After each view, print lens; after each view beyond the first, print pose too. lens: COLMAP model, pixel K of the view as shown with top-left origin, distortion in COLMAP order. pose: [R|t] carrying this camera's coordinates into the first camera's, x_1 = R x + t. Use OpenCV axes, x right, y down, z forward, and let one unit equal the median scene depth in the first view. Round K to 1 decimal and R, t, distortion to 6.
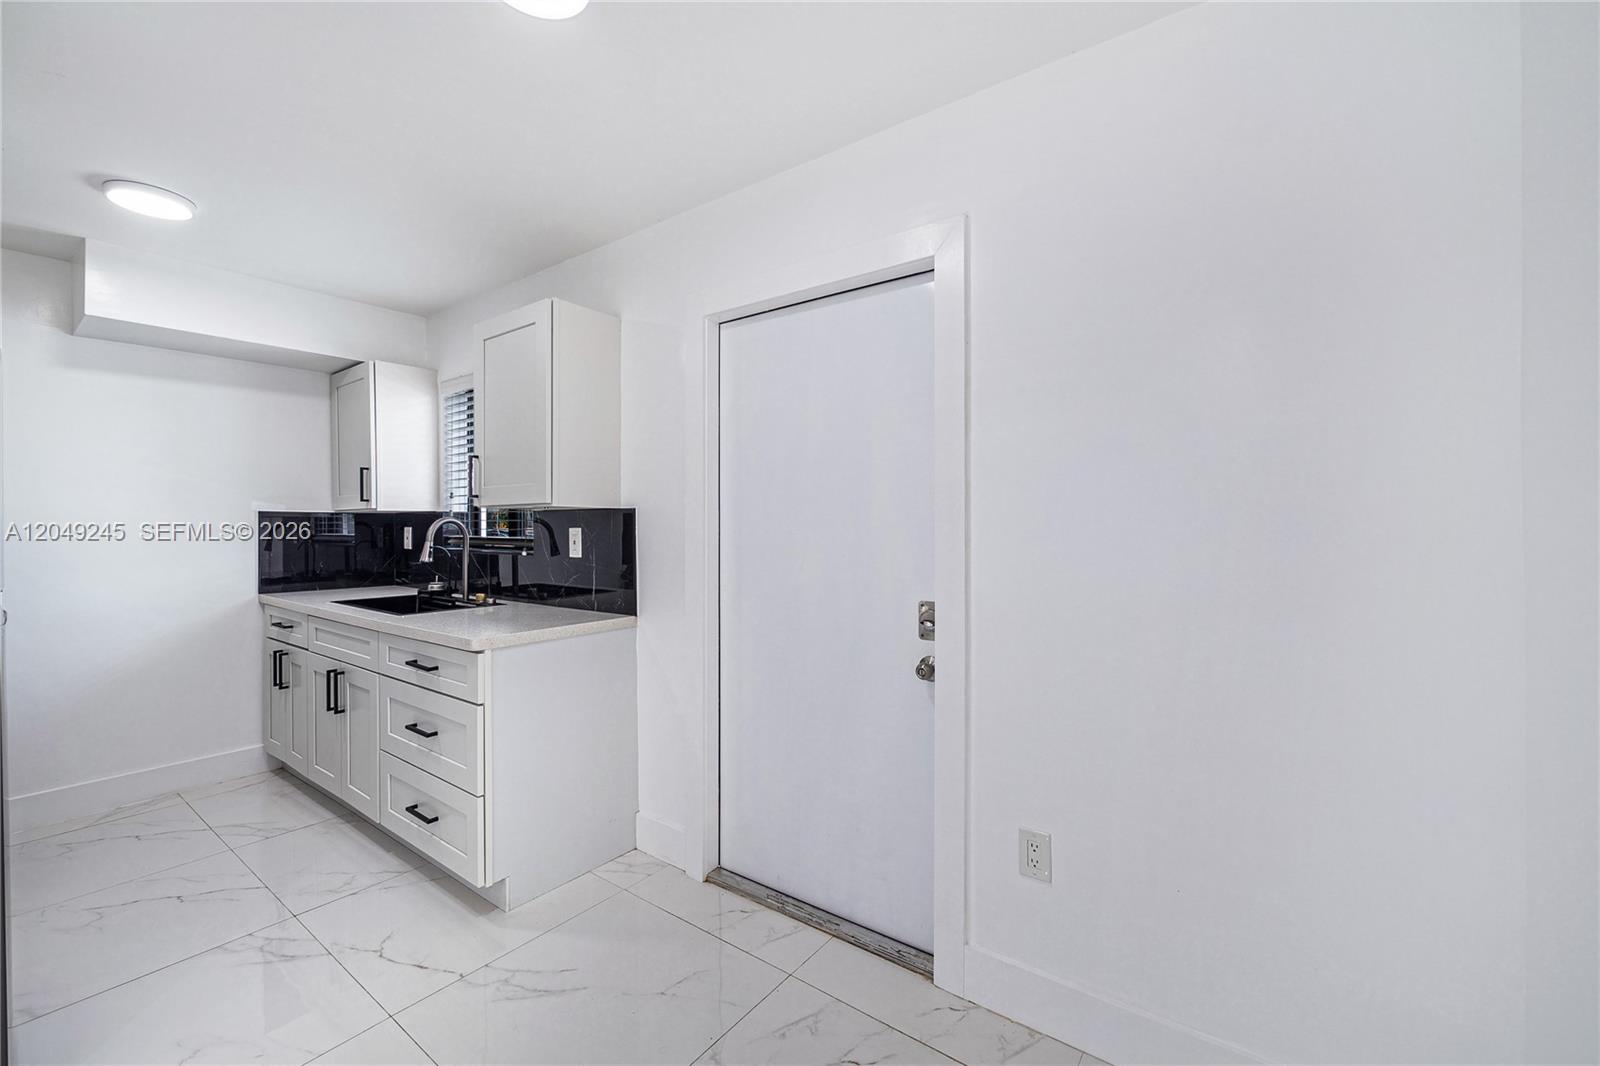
lens RADIAL K [[676.8, 0, 801.0], [0, 676.8, 528.4], [0, 0, 1]] dist [0.002388, 0.000305]
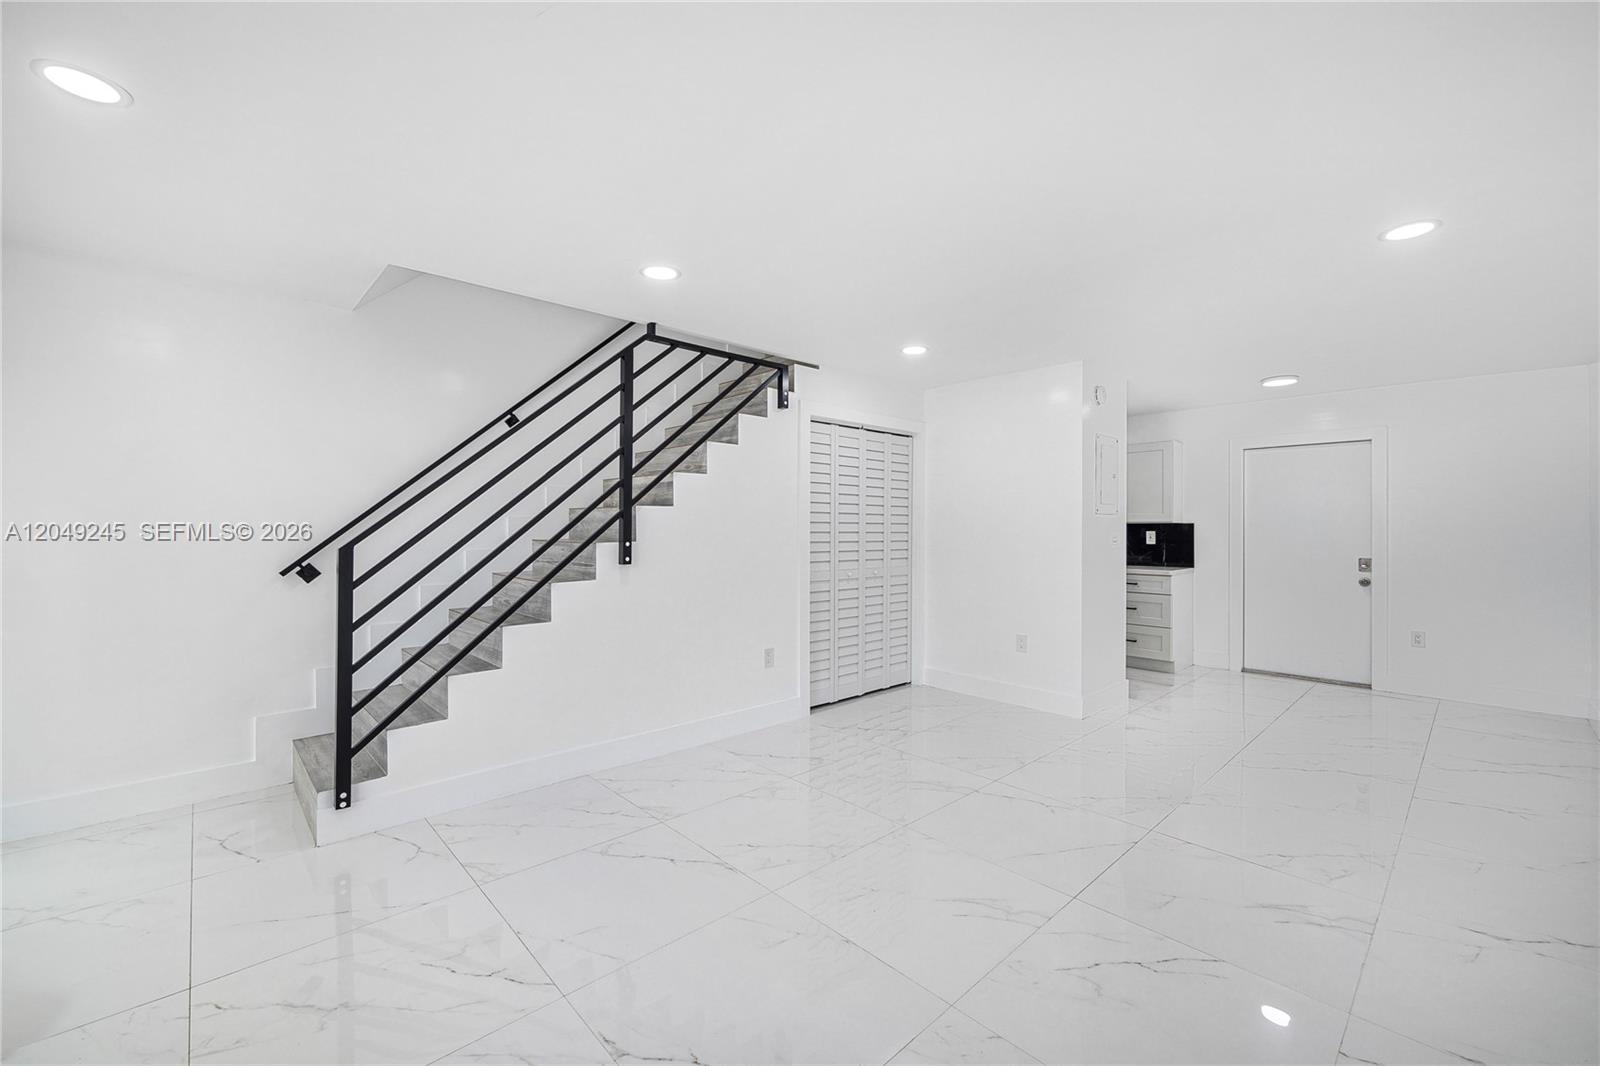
lens RADIAL K [[641.1, 0, 816.3], [0, 641.1, 526.7], [0, 0, 1]] dist [-0.001510, -0.000135]
pose [[0.985525, 0.003791, -0.169486, -1.123041], [-0.005444, 0.999942, -0.009285, 0.008789], [0.169441, 0.010073, 0.985489, -1.404011]]
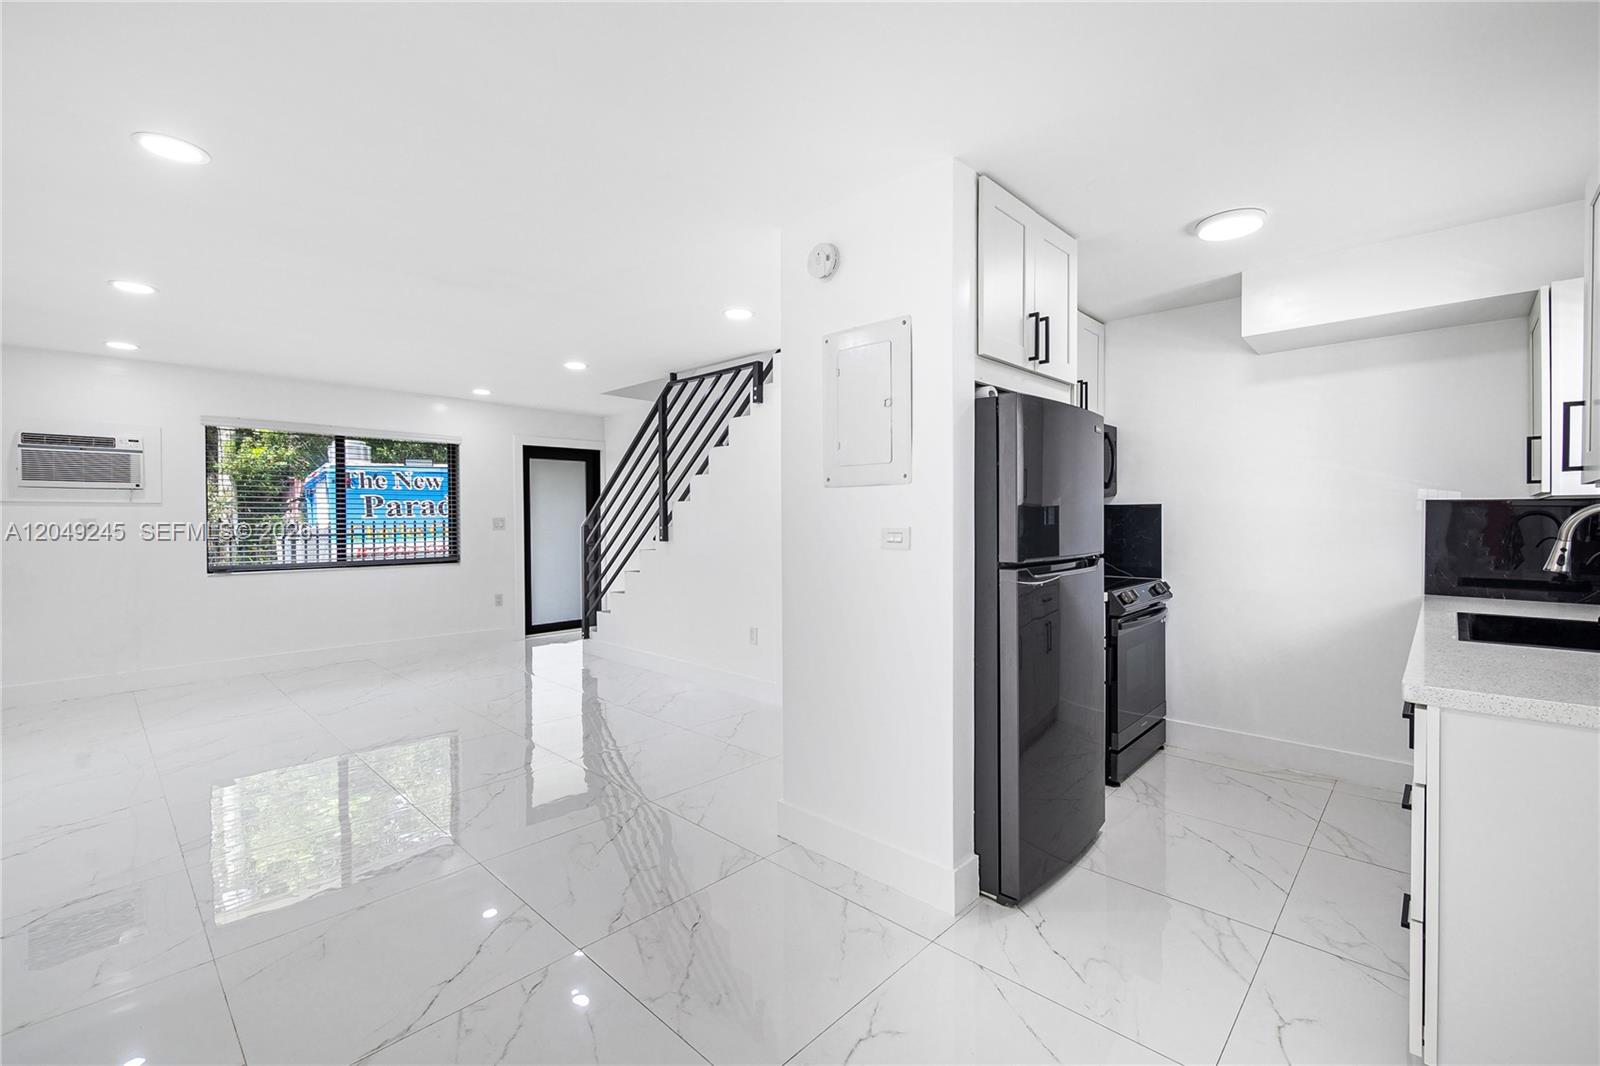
lens RADIAL K [[676.8, 0, 801.0], [0, 676.8, 528.4], [0, 0, 1]] dist [0.002388, 0.000305]
pose [[-0.109048, 0.018106, -0.993872, 0.186549], [-0.002792, 0.999825, 0.018520, -0.002889], [0.994033, 0.004794, -0.108978, 0.340187]]
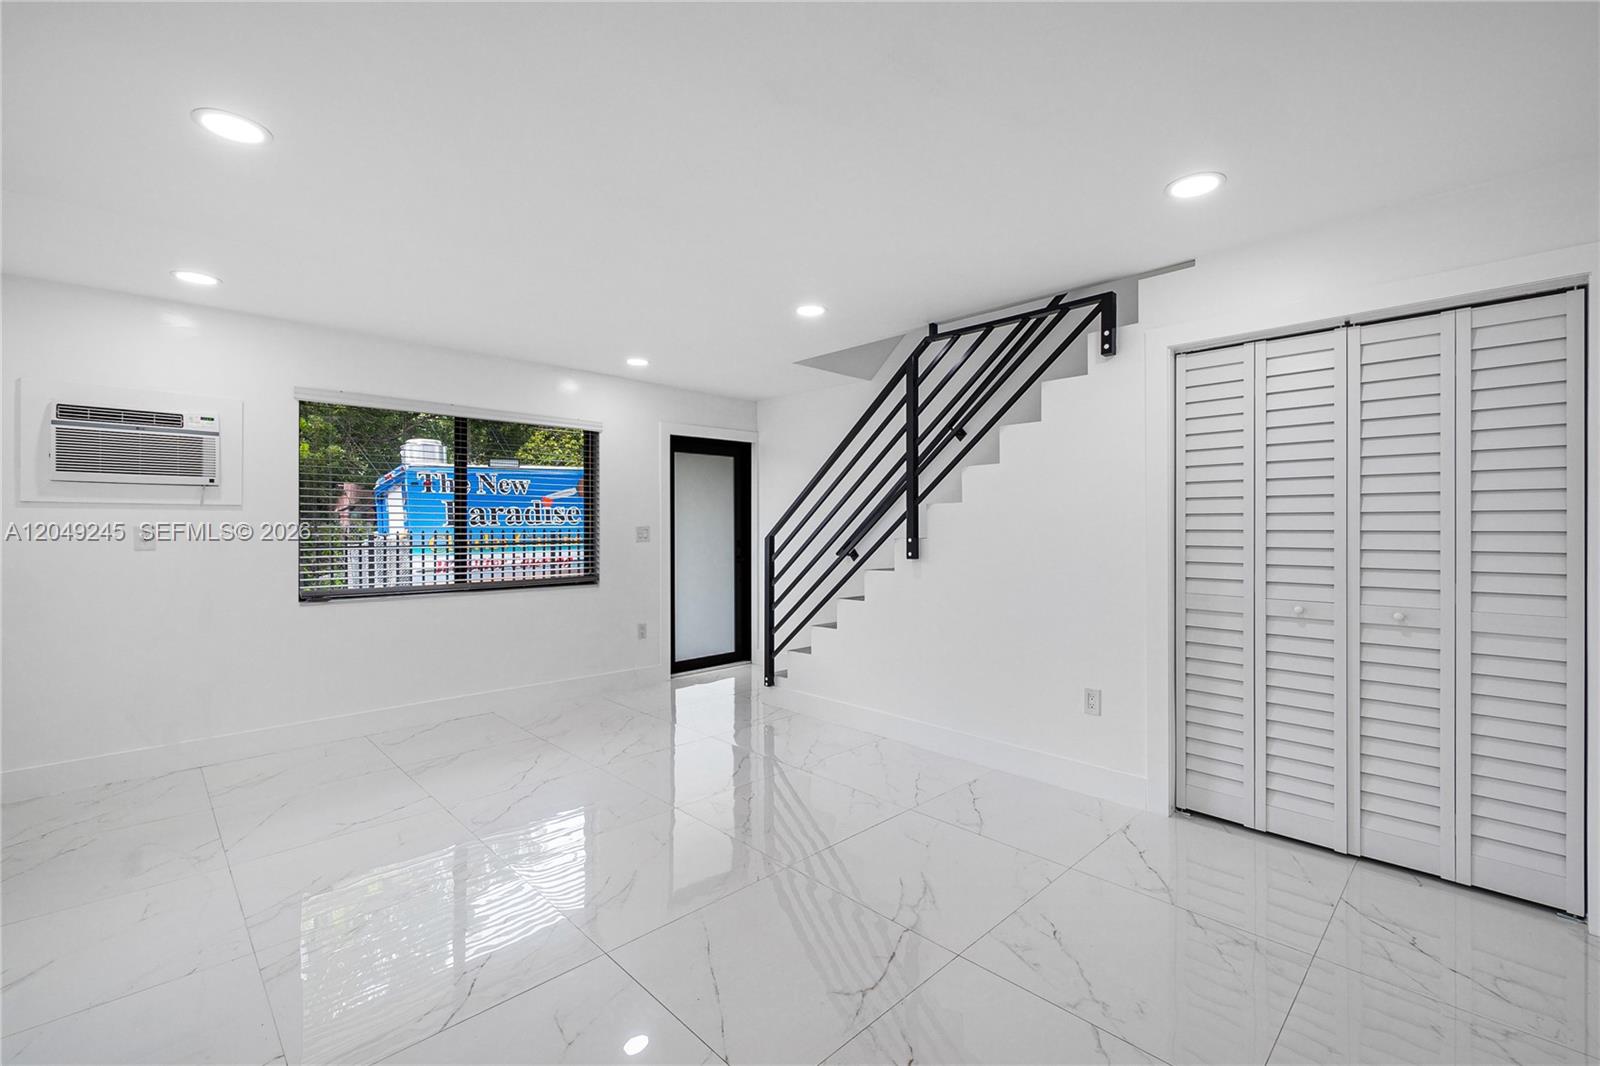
lens RADIAL K [[681.4, 0, 798.8], [0, 681.4, 527.0], [0, 0, 1]] dist [0.005367, 0.000231]
pose [[-0.148678, 0.001926, -0.988884, -0.270806], [-0.004355, 0.999987, 0.002603, 0.002130], [0.988876, 0.004693, -0.148668, -0.281003]]
